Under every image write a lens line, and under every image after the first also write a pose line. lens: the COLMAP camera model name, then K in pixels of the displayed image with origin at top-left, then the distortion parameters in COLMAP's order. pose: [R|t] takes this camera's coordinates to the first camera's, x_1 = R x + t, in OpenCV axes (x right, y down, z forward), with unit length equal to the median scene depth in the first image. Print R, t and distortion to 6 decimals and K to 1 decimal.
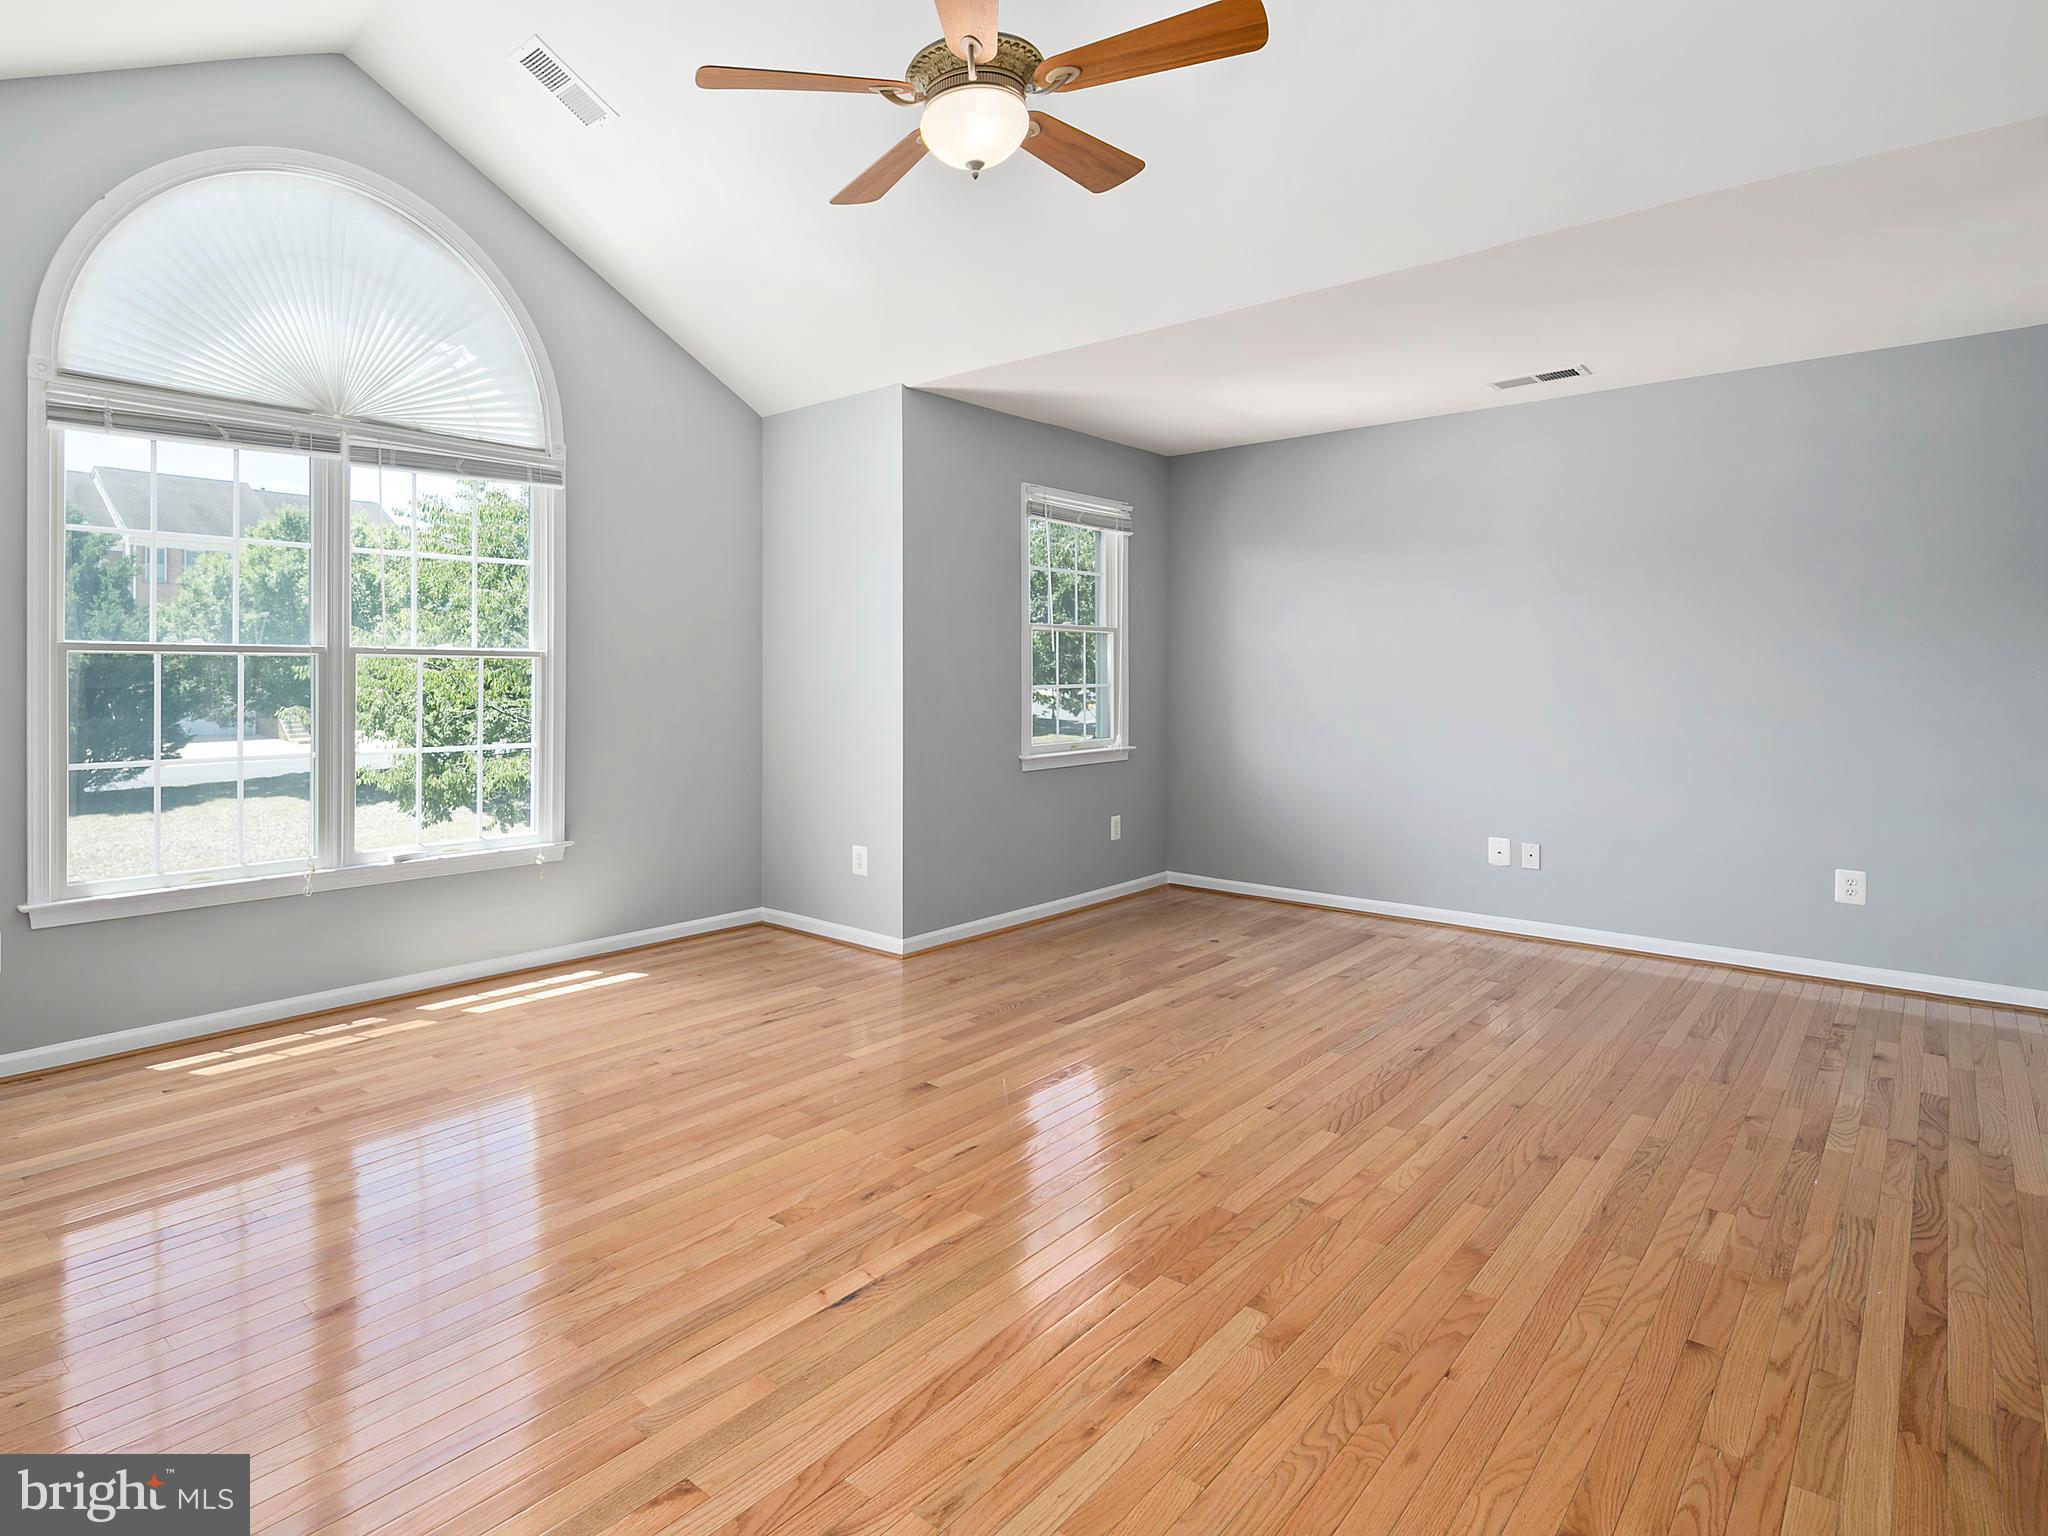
lens RADIAL K [[1097.7, 0, 1005.4], [0, 1097.7, 662.0], [0, 0, 1]] dist [0.022187, -0.000040]
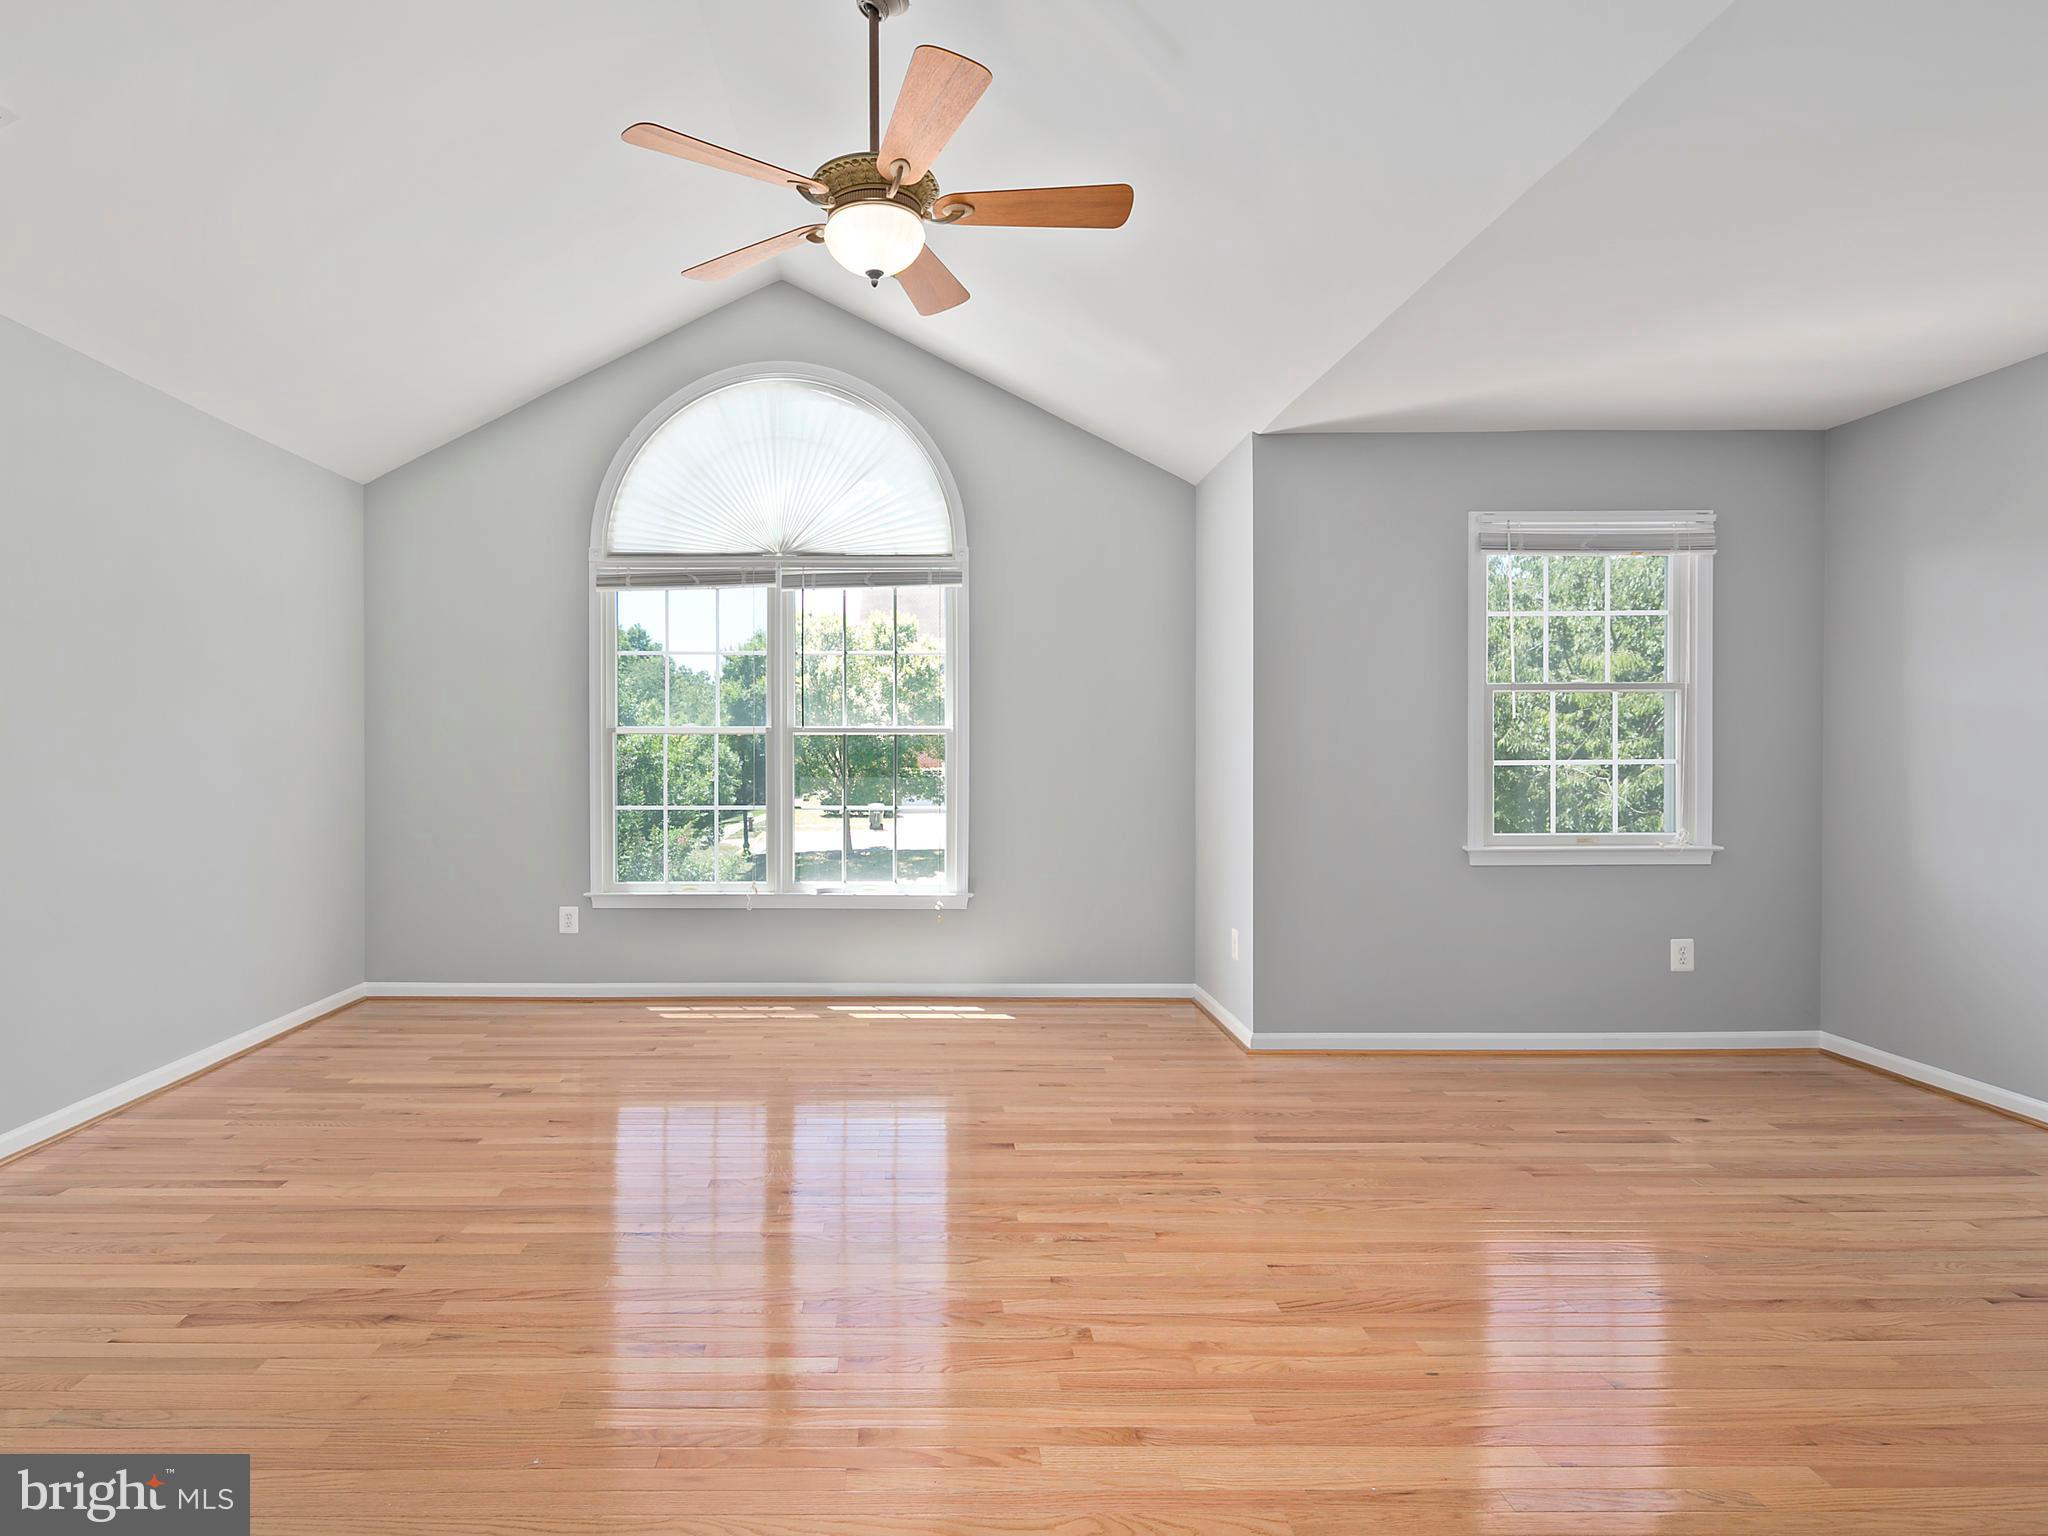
lens RADIAL K [[1193.3, 0, 1024.0], [0, 1193.3, 768.0], [0, 0, 1]] dist [0.003947, 0.000489]
pose [[0.693430, 0.005978, -0.720499, 0.589482], [0.008924, 0.999818, 0.016884, 0.012108], [0.720468, -0.018138, 0.693251, 0.198954]]
